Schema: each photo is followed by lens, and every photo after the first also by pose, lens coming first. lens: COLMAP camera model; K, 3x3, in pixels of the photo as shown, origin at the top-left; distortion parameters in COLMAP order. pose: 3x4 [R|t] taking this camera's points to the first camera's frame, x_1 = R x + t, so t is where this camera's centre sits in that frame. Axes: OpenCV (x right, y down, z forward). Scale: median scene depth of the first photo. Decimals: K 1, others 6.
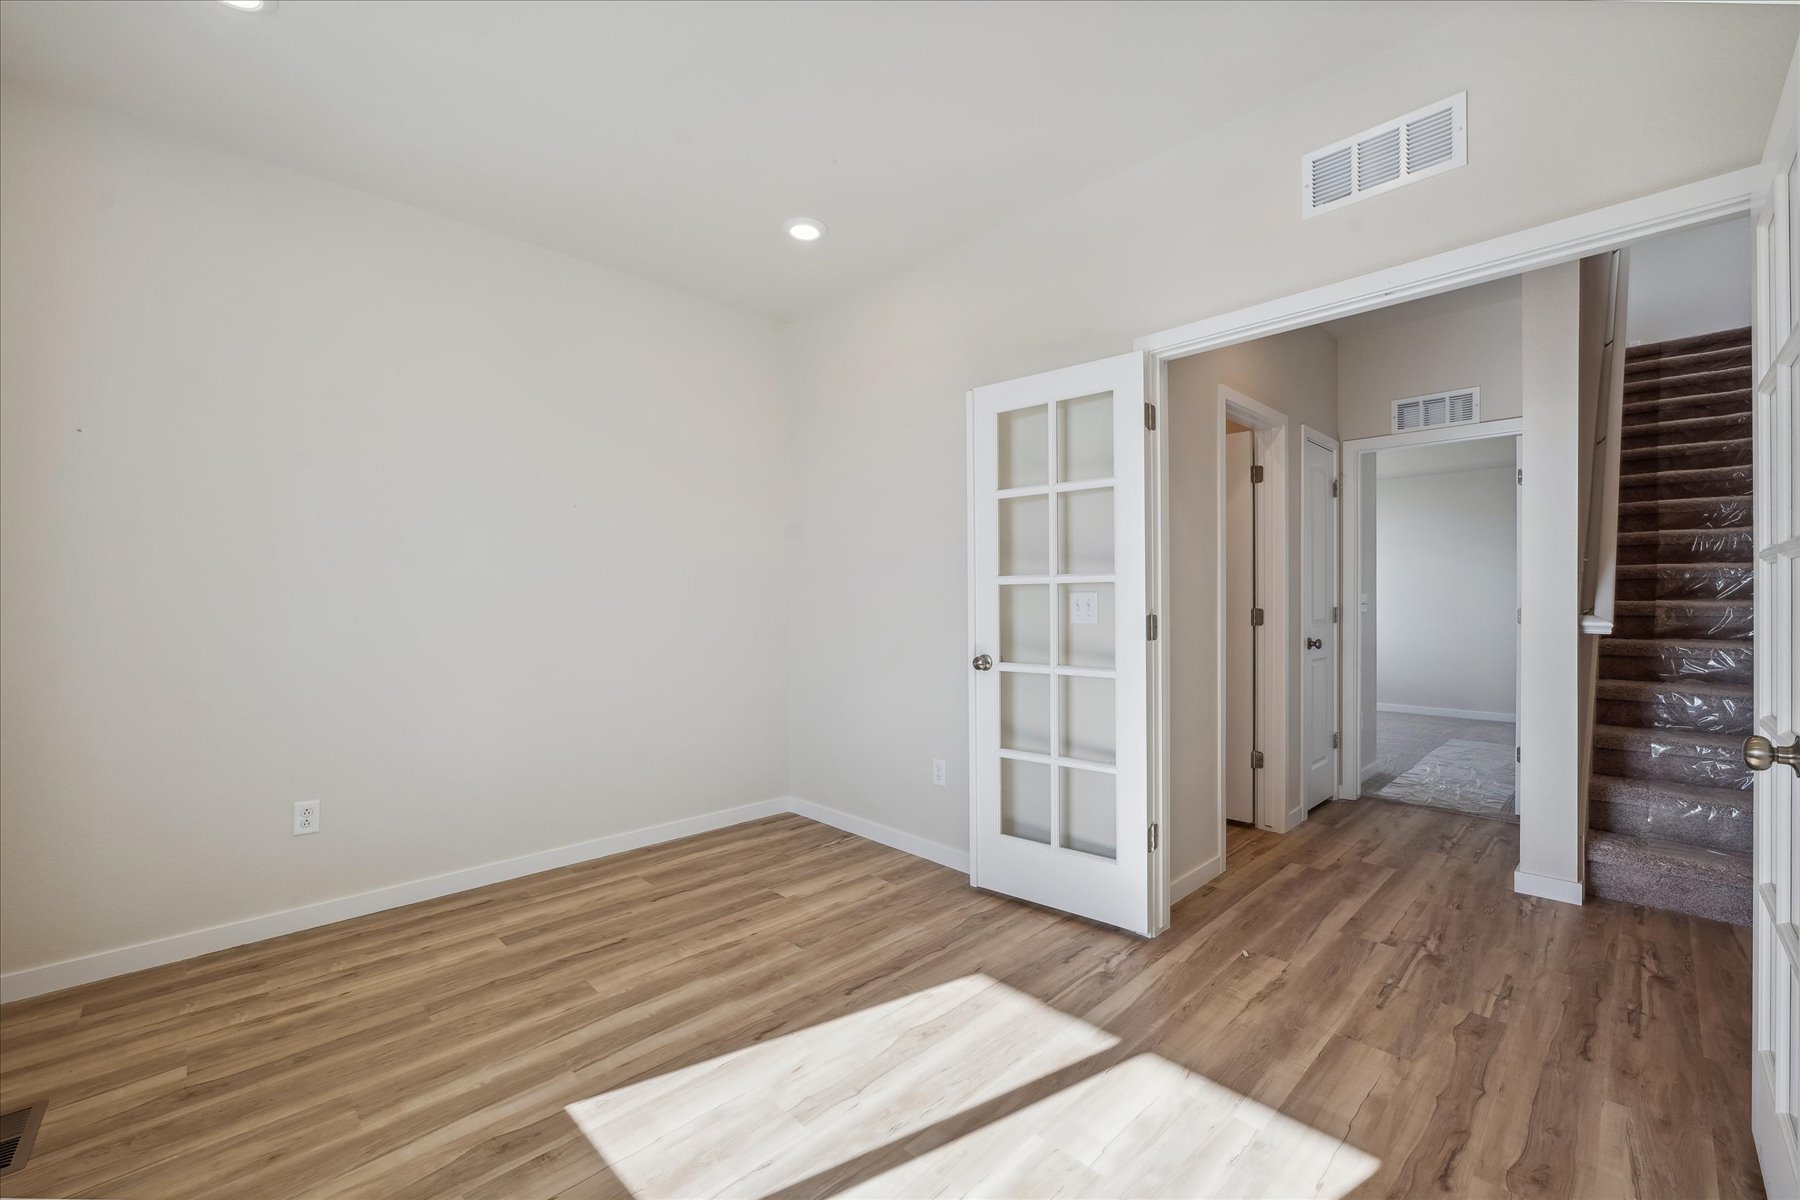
lens RADIAL K [[761.0, 0, 900.0], [0, 761.0, 600.0], [0, 0, 1]] dist [0.000613, 0.000073]
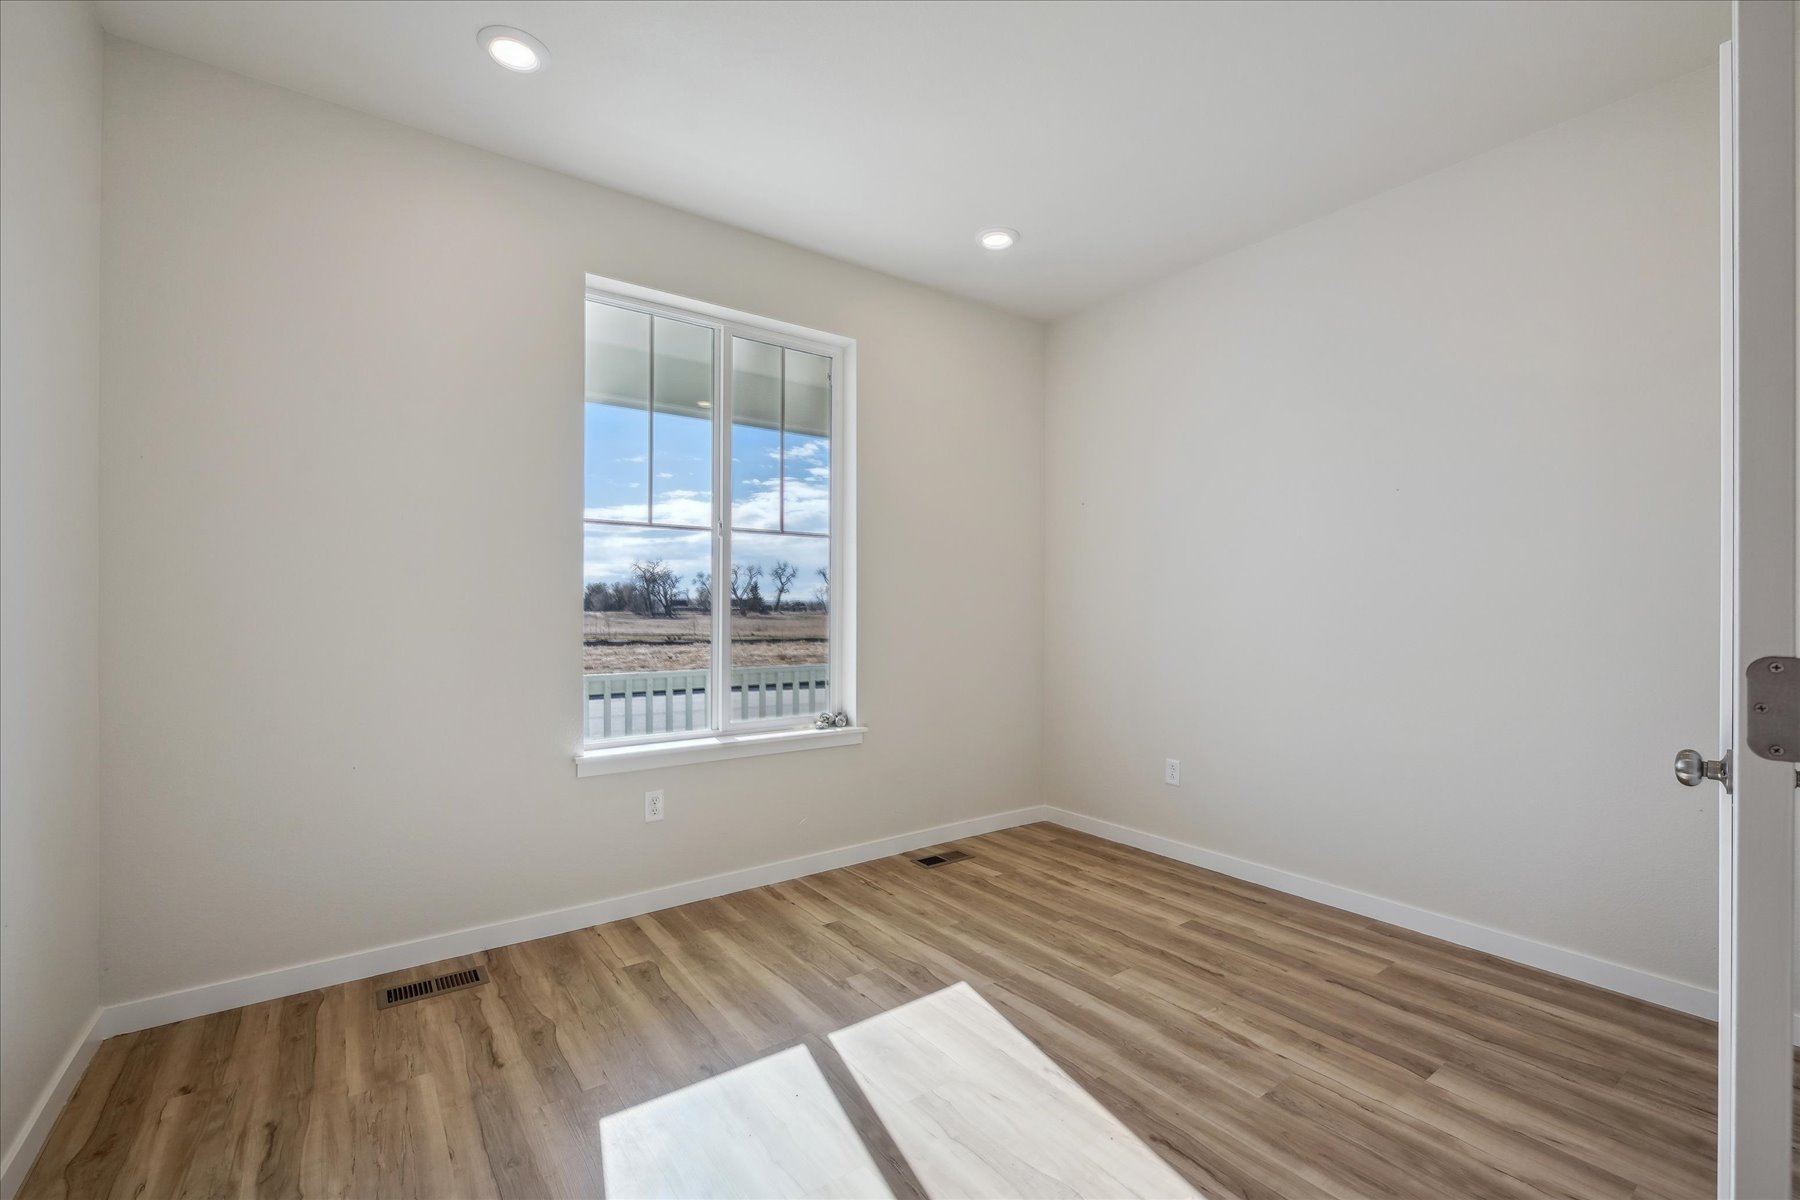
lens RADIAL K [[806.9, 0, 900.0], [0, 806.9, 600.0], [0, 0, 1]] dist [-0.000886, -0.000153]
pose [[-0.179008, -0.009936, -0.983797, 0.668023], [-0.000491, 0.999950, -0.010010, 0.009061], [0.983847, -0.001309, -0.179004, 0.813140]]
